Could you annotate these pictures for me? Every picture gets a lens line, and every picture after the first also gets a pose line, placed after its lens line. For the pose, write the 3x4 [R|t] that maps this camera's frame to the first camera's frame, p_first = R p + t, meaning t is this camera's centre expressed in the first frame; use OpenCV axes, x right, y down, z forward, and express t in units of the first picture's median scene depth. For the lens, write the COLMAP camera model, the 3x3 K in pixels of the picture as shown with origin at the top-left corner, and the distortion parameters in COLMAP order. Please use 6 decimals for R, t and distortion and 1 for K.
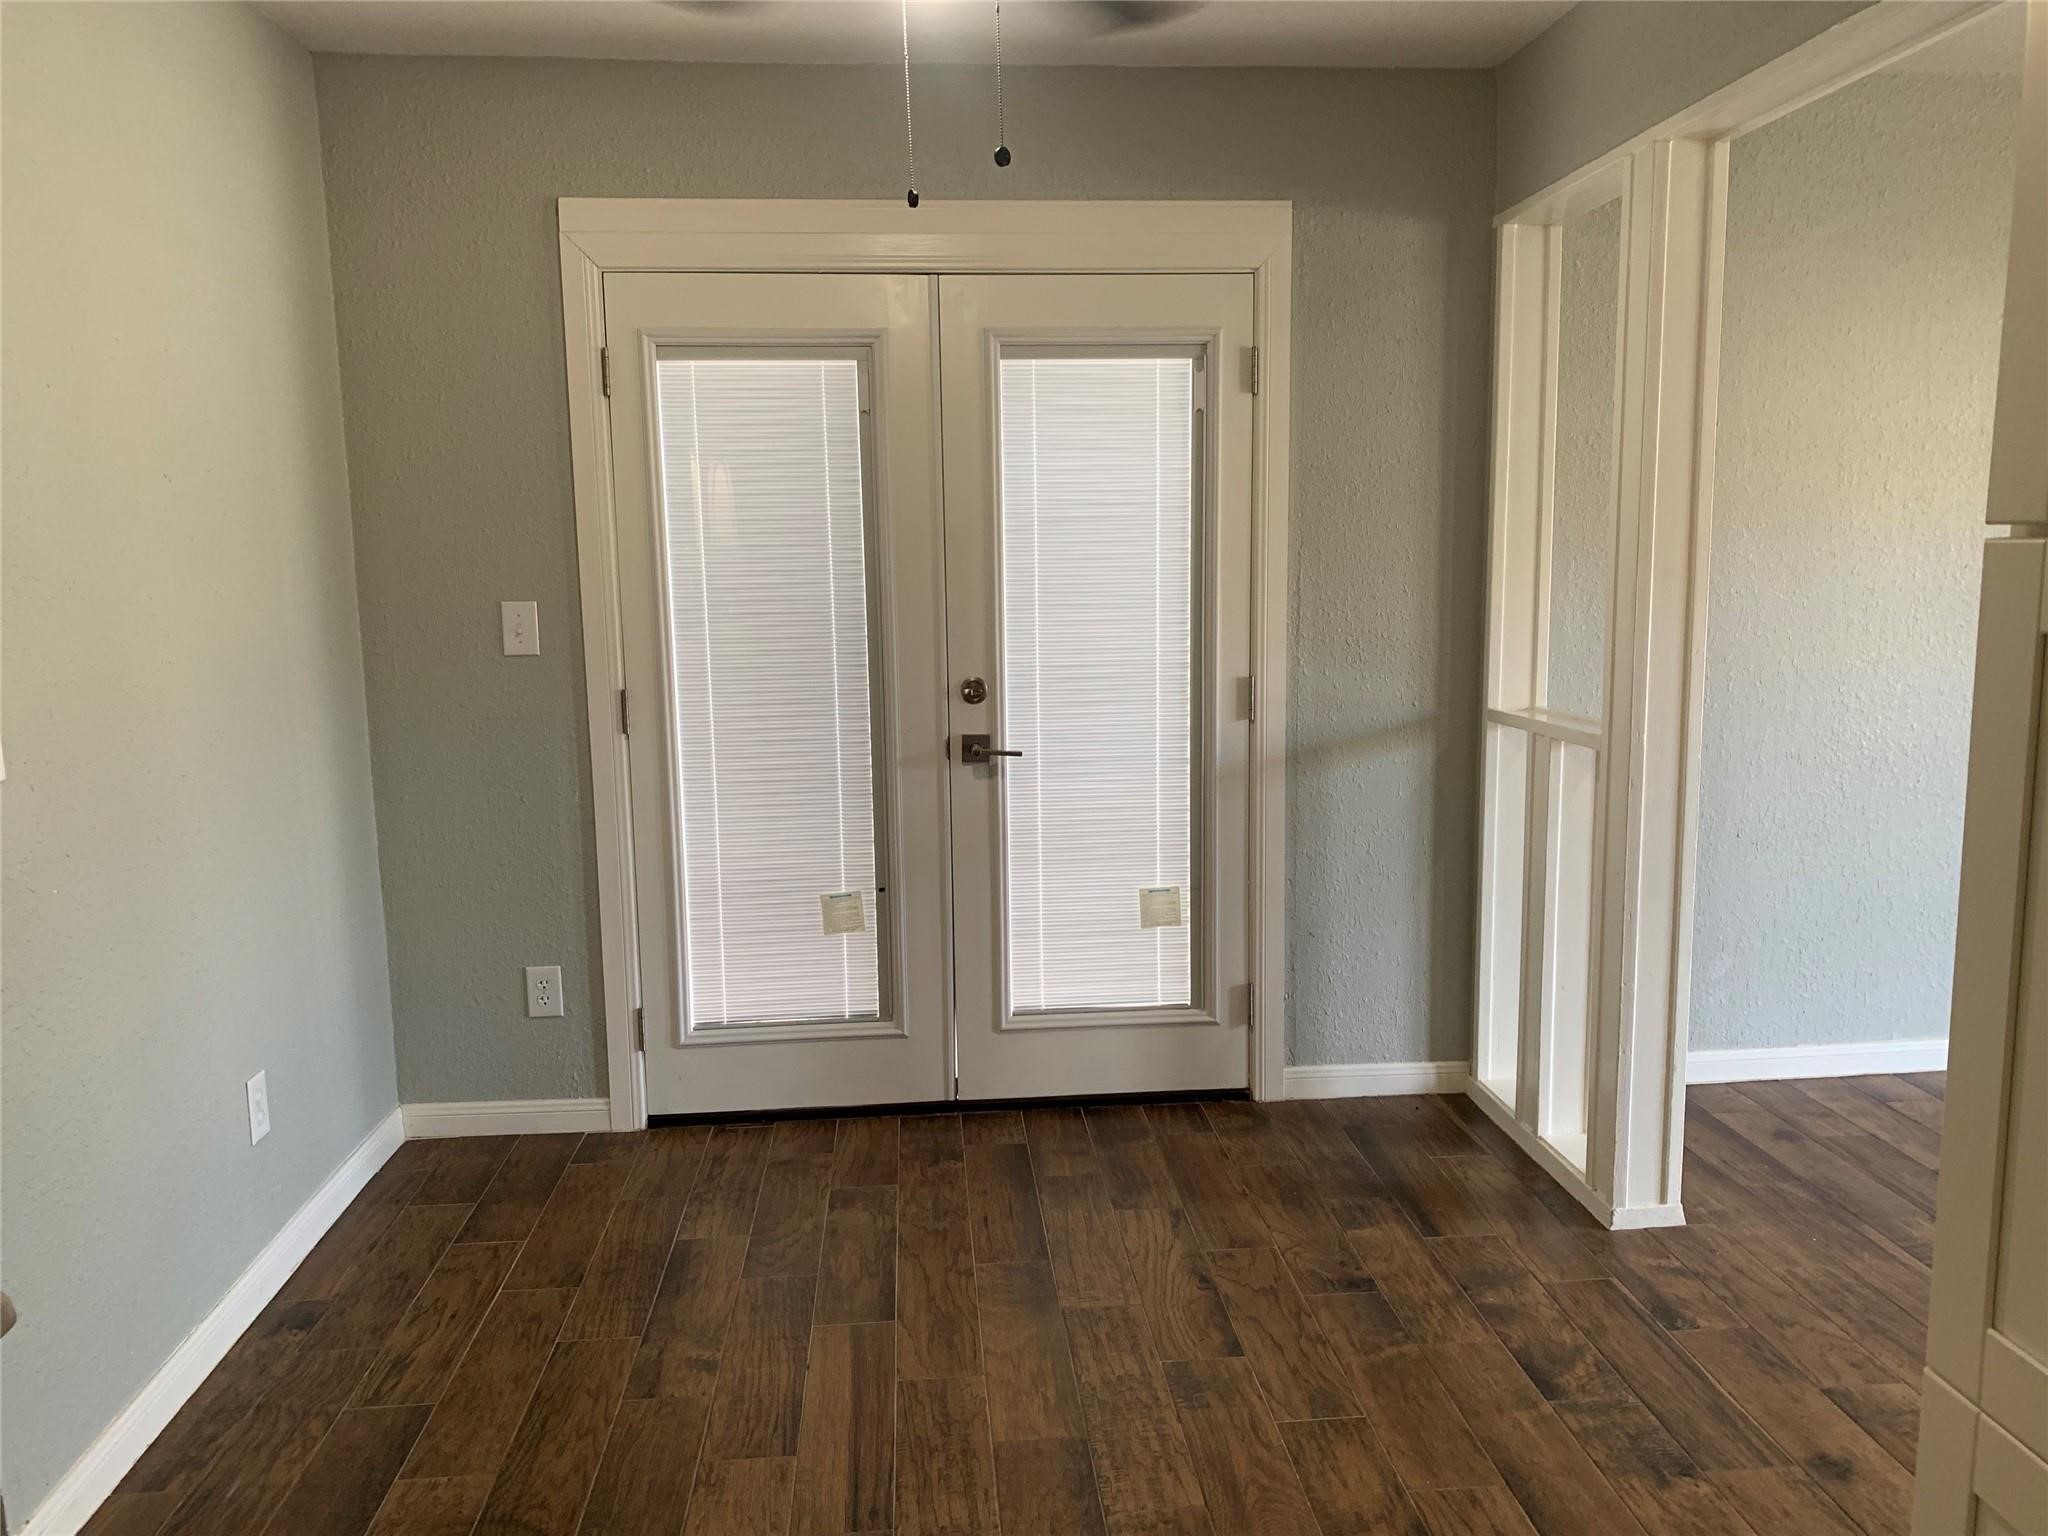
lens RADIAL K [[1624.9, 0, 1024.0], [0, 1624.9, 768.0], [0, 0, 1]] dist [0.166791, -0.328379]
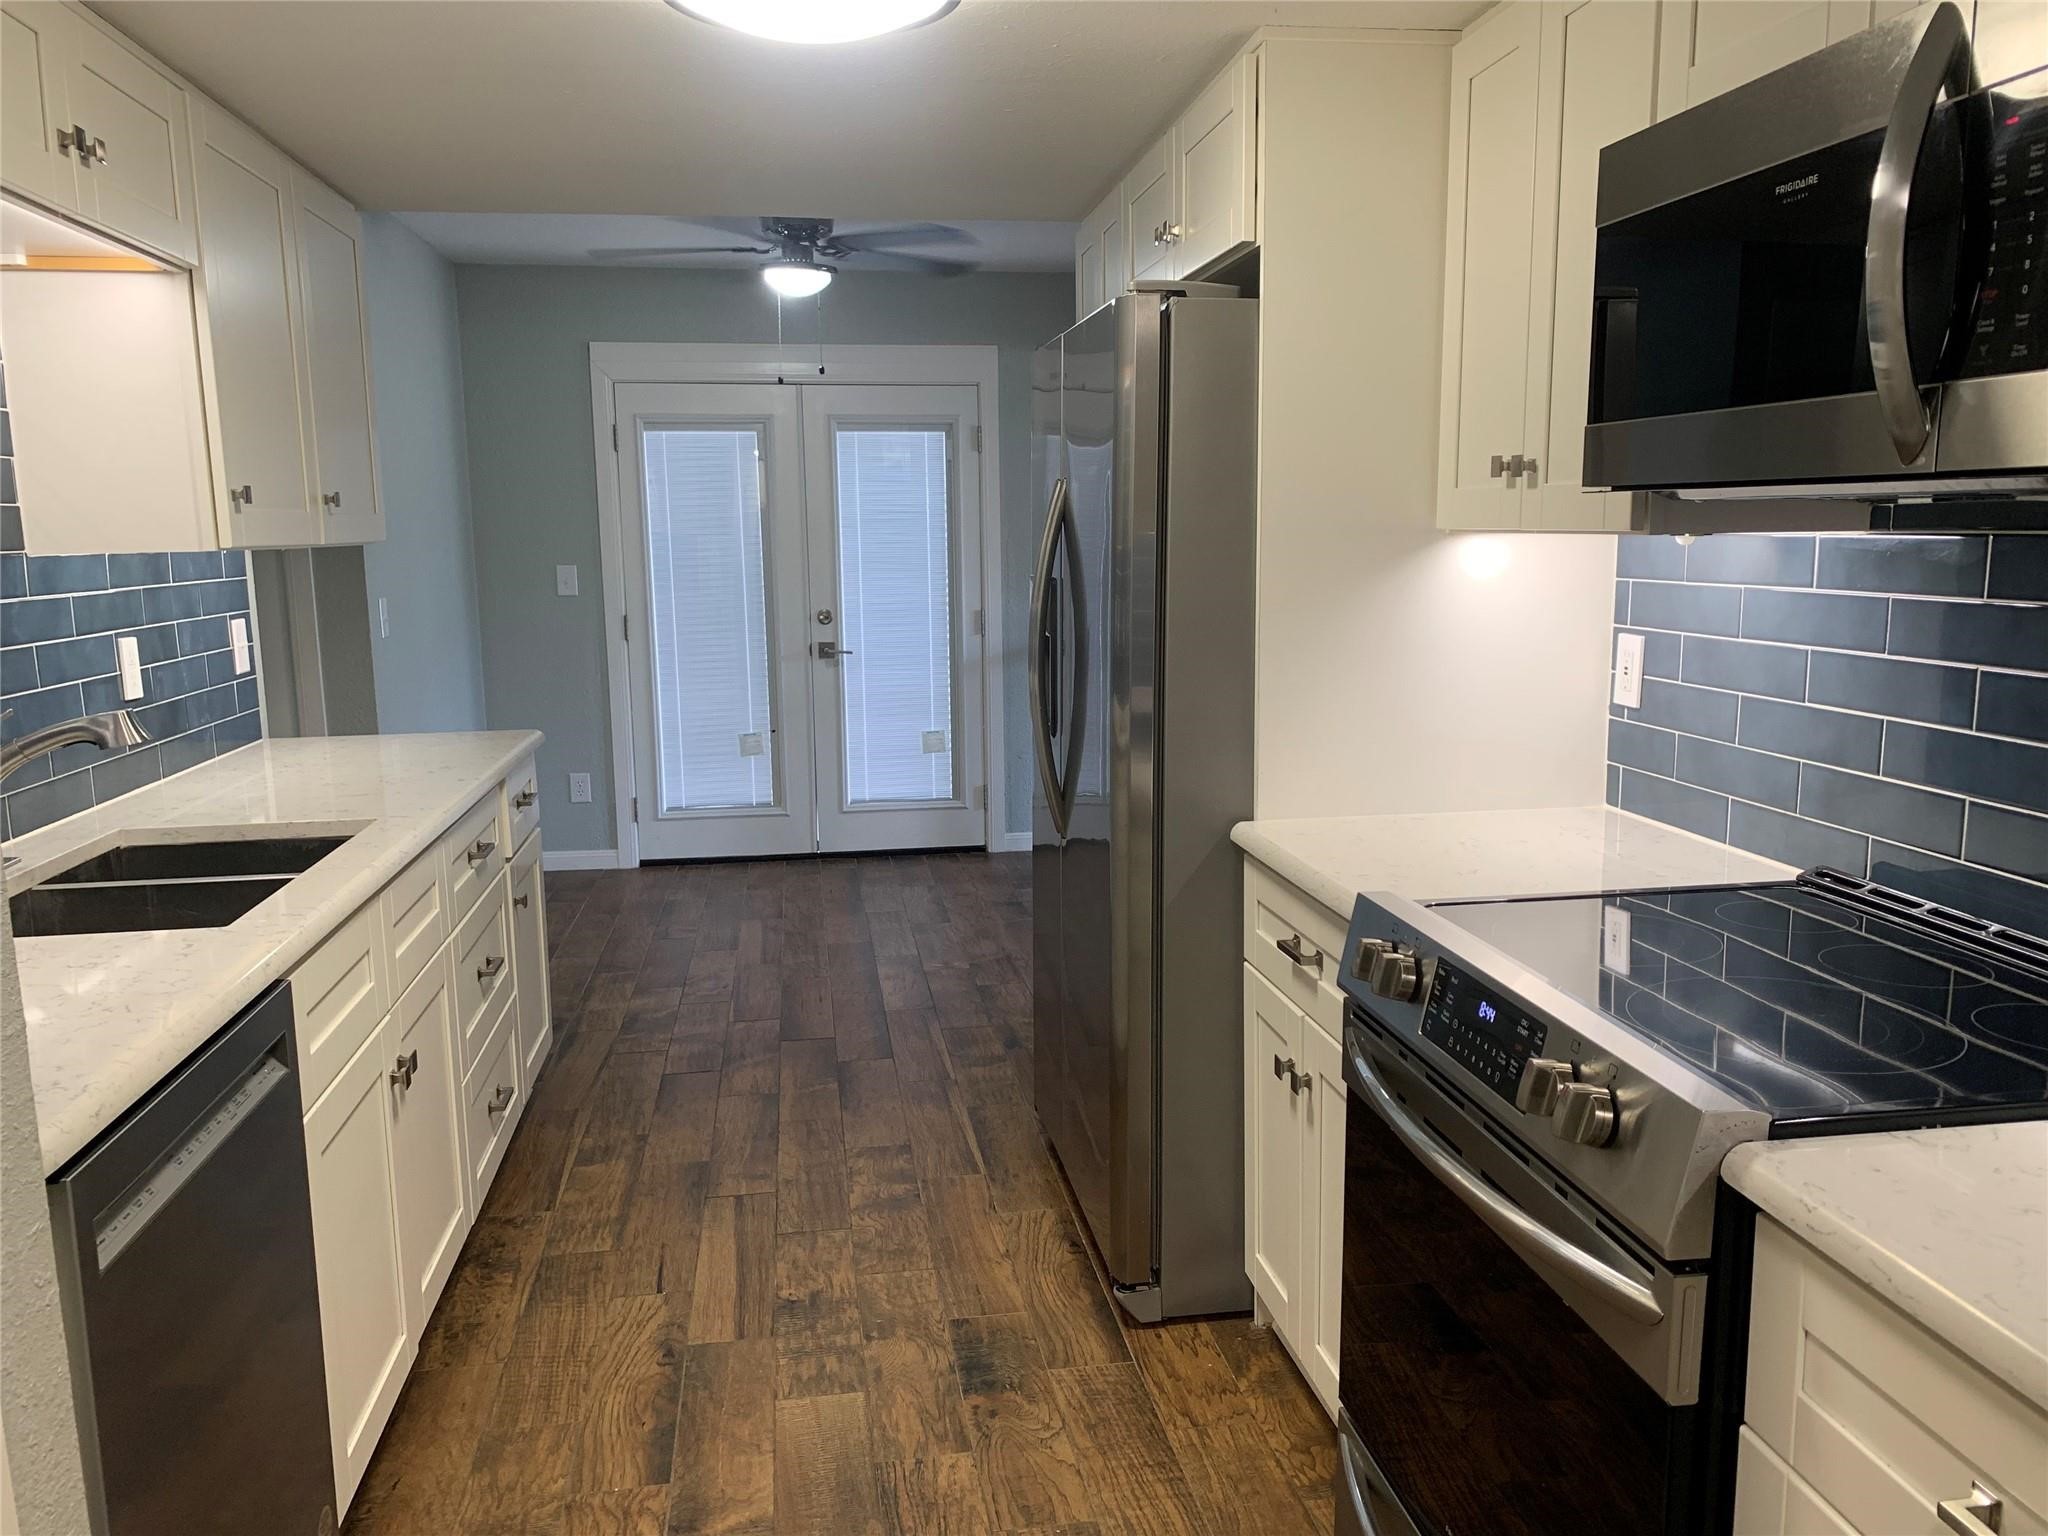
lens RADIAL K [[1624.9, 0, 1024.0], [0, 1624.9, 768.0], [0, 0, 1]] dist [0.166791, -0.328379]
pose [[0.997025, -0.008270, 0.076630, 0.047113], [0.007590, 0.999929, 0.009152, 0.100852], [-0.076700, -0.008543, 0.997018, -0.777228]]
